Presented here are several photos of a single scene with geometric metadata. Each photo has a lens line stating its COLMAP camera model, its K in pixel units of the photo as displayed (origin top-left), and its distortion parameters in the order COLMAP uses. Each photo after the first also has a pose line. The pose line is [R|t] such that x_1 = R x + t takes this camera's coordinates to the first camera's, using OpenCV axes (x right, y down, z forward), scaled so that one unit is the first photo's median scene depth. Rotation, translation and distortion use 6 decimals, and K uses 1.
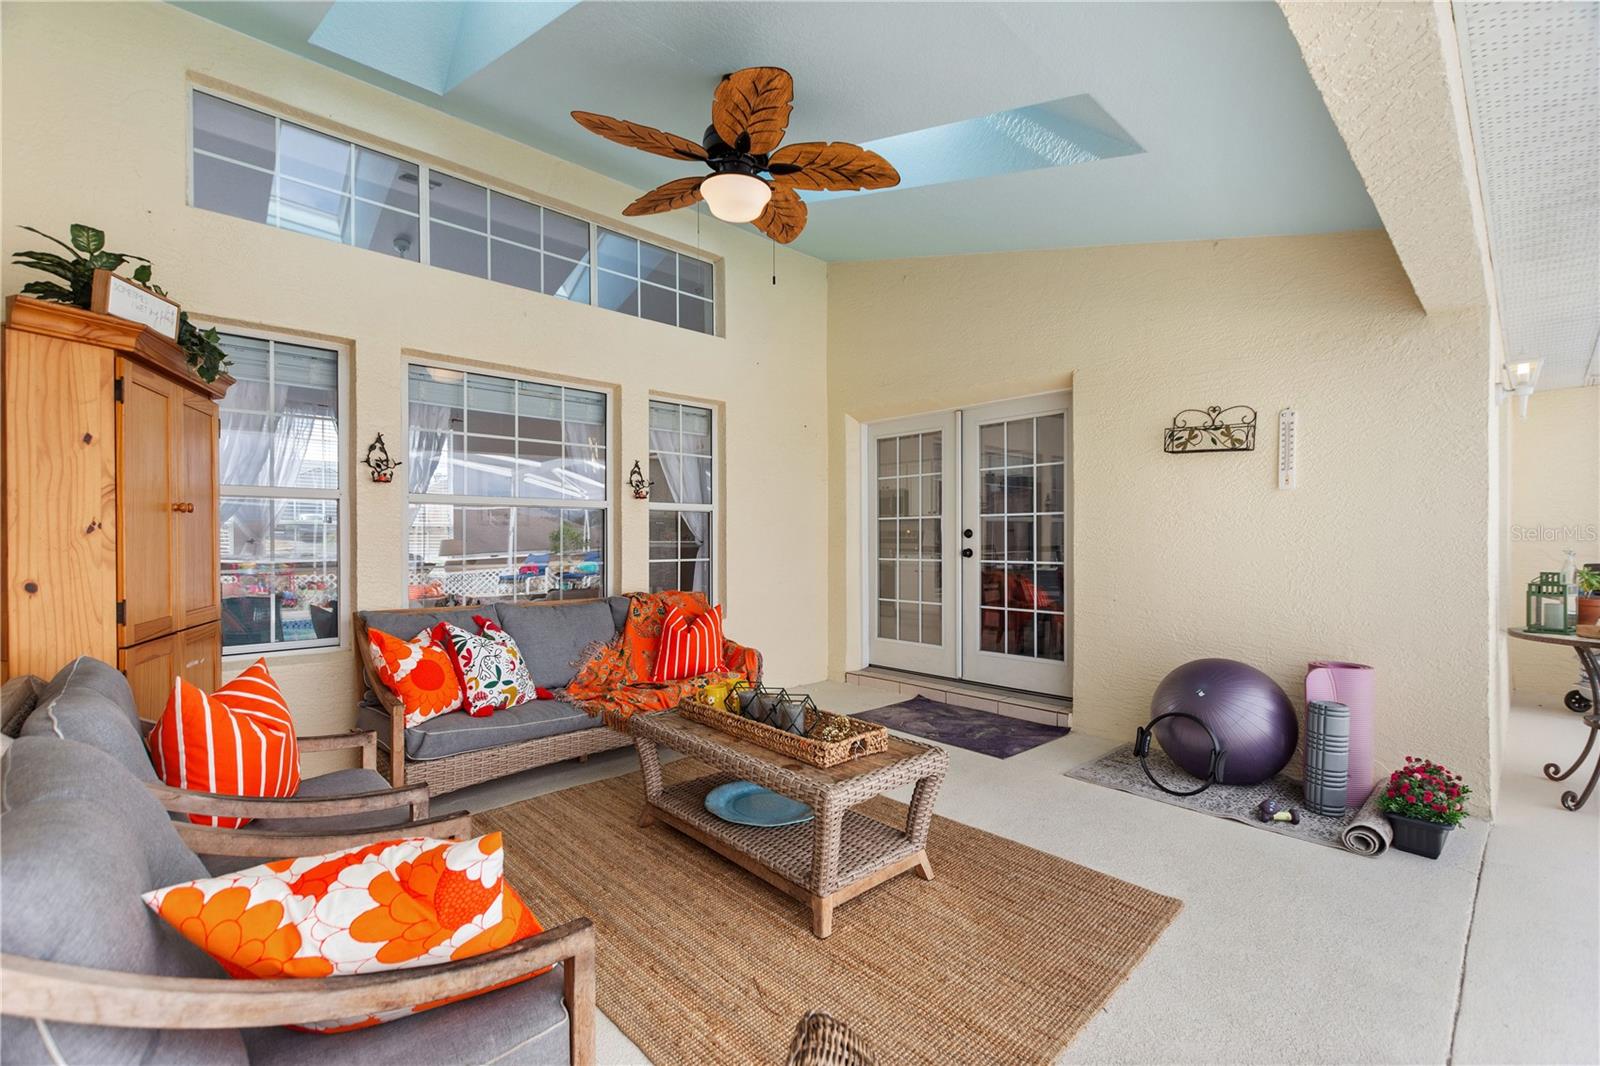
lens RADIAL K [[695.5, 0, 800.0], [0, 695.5, 540.6], [0, 0, 1]] dist [0.003477, 0.000822]
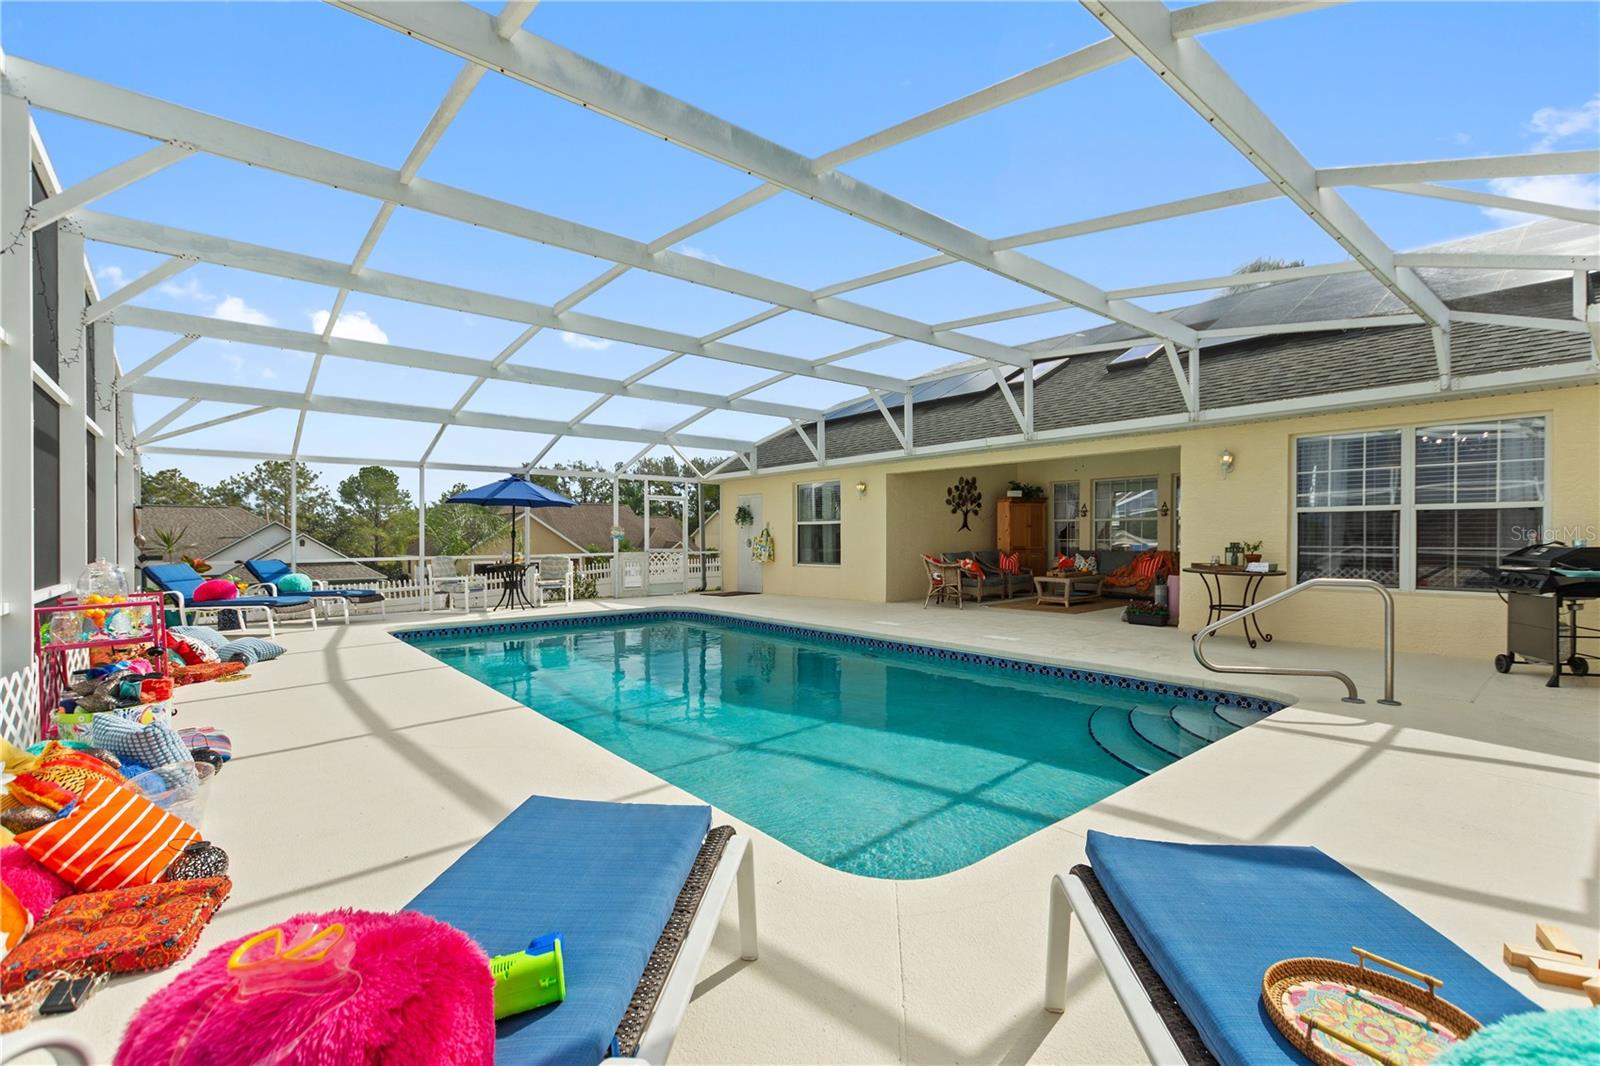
lens RADIAL K [[695.5, 0, 796.1], [0, 695.5, 534.4], [0, 0, 1]] dist [0.003477, 0.000822]
pose [[-0.077548, -0.000712, -0.996988, 3.112238], [0.000433, 1.000000, -0.000748, 0.015309], [0.996989, -0.000490, -0.077547, -0.256085]]
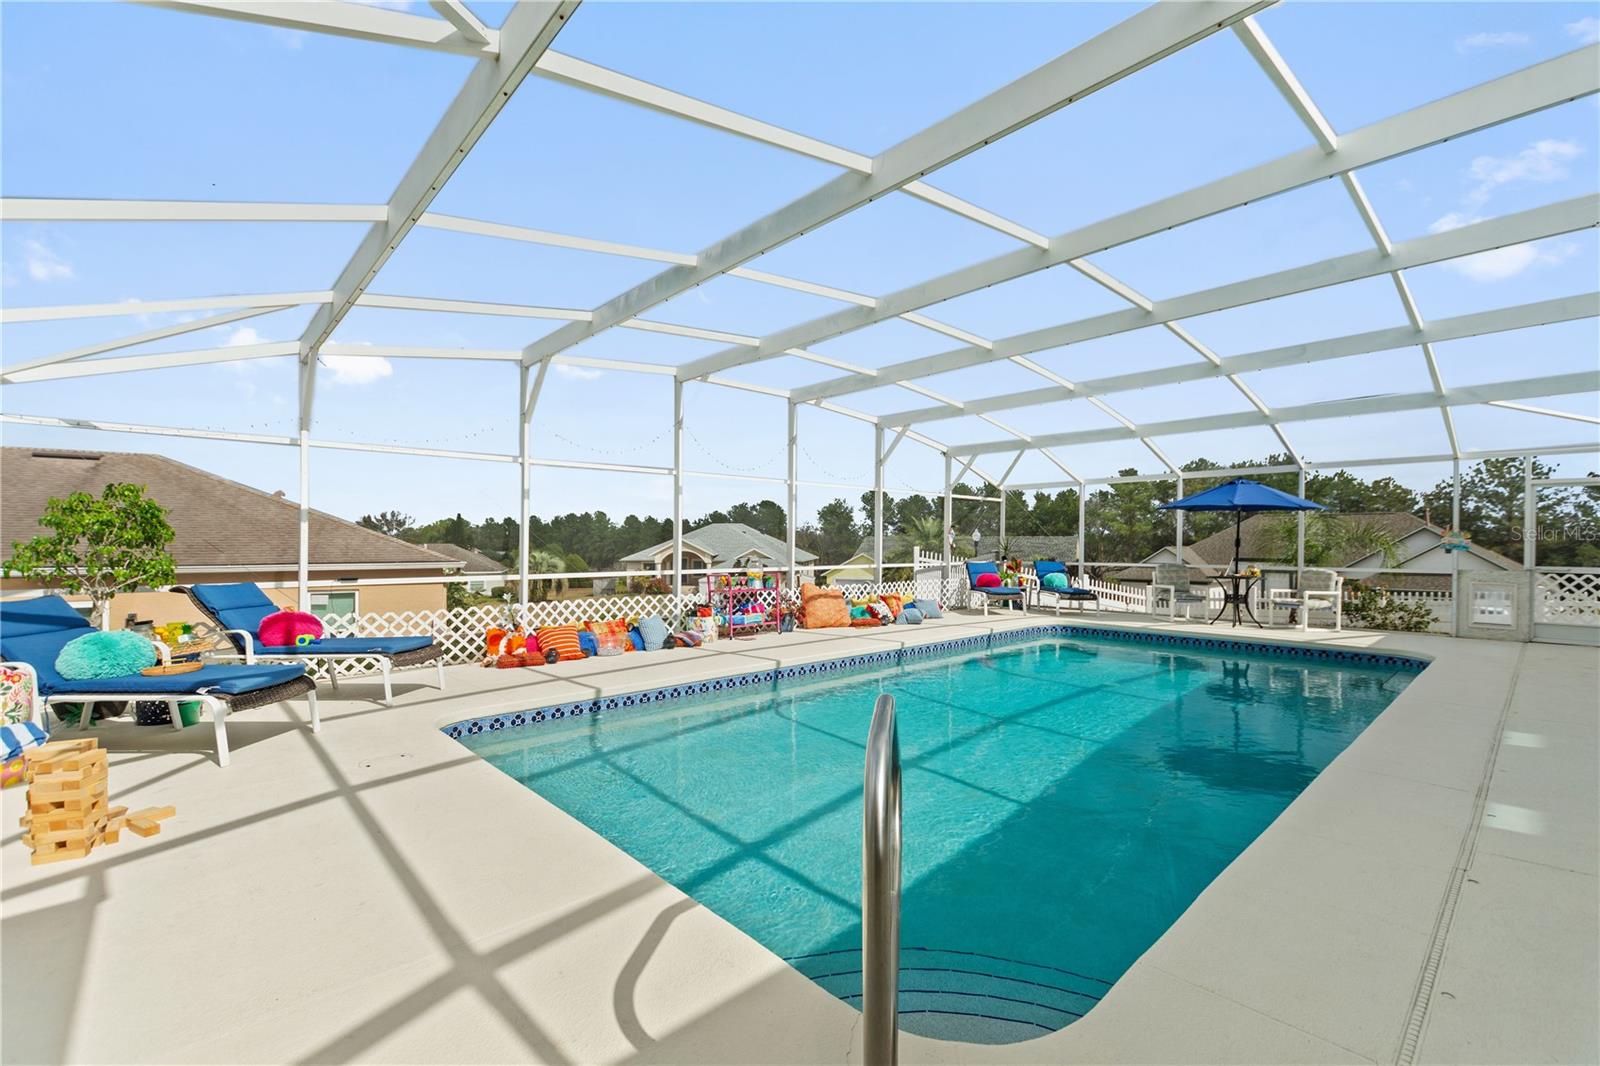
lens RADIAL K [[695.5, 0, 823.1], [0, 695.5, 538.8], [0, 0, 1]] dist [0.003477, 0.000822]
pose [[-0.999900, 0.001254, 0.014067, 1.655016], [0.001203, 0.999993, -0.003626, 0.003737], [-0.014071, -0.003609, -0.999894, 1.090528]]
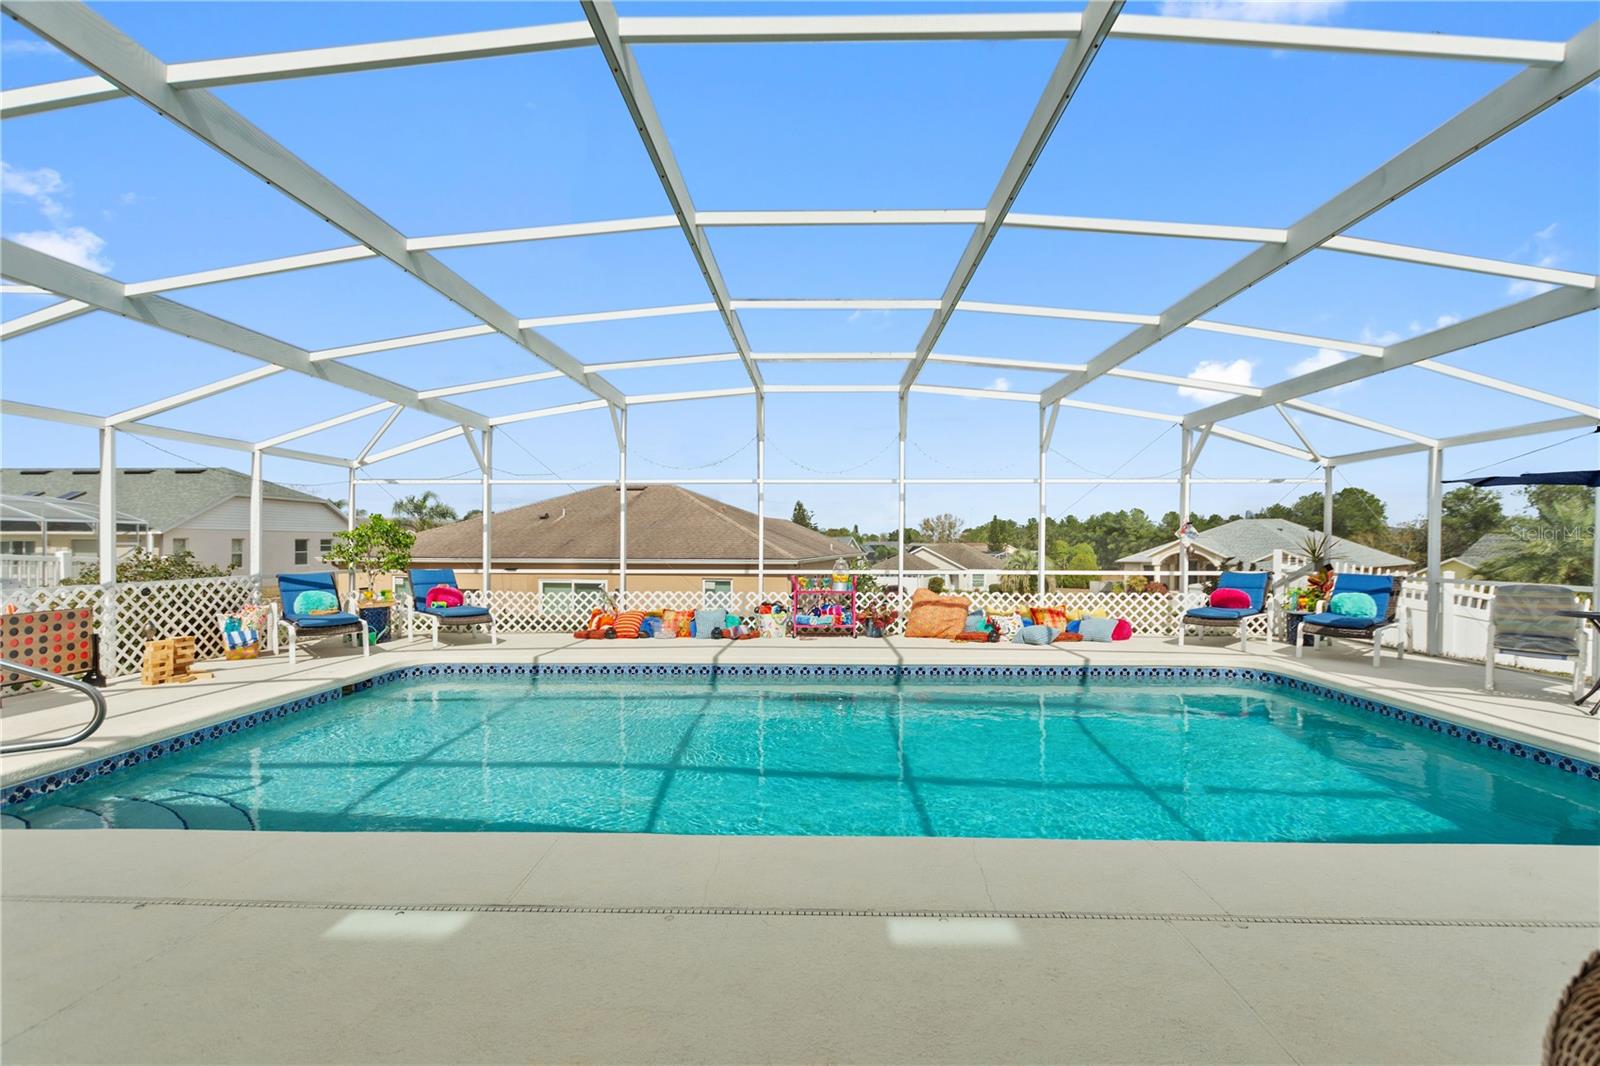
lens RADIAL K [[695.5, 0, 797.5], [0, 695.5, 549.6], [0, 0, 1]] dist [0.003477, 0.000822]
pose [[-0.703431, -0.007652, 0.710722, 0.187526], [0.001535, 0.999923, 0.012285, -0.007339], [-0.710762, 0.009733, -0.703366, 0.436742]]
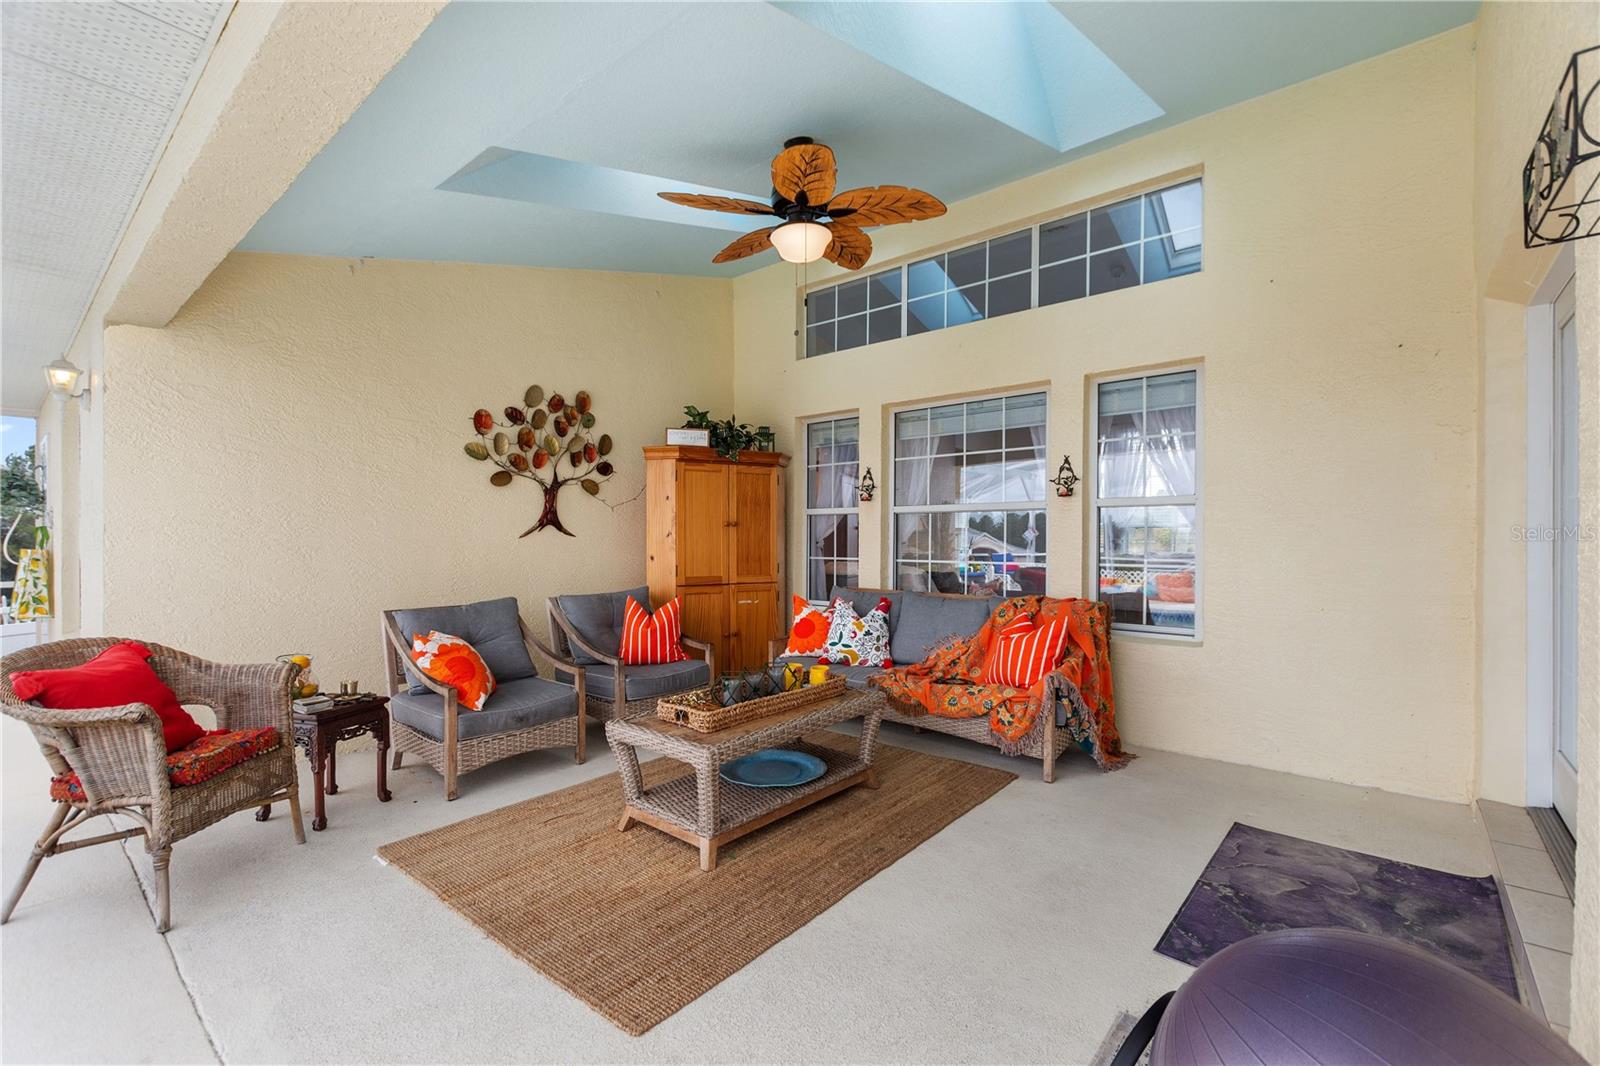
lens RADIAL K [[695.5, 0, 804.9], [0, 695.5, 536.0], [0, 0, 1]] dist [0.003477, 0.000822]
pose [[0.110914, -0.003246, -0.993825, 0.794864], [-0.004328, 0.999984, -0.003749, -0.003298], [0.993821, 0.004717, 0.110898, 0.668037]]
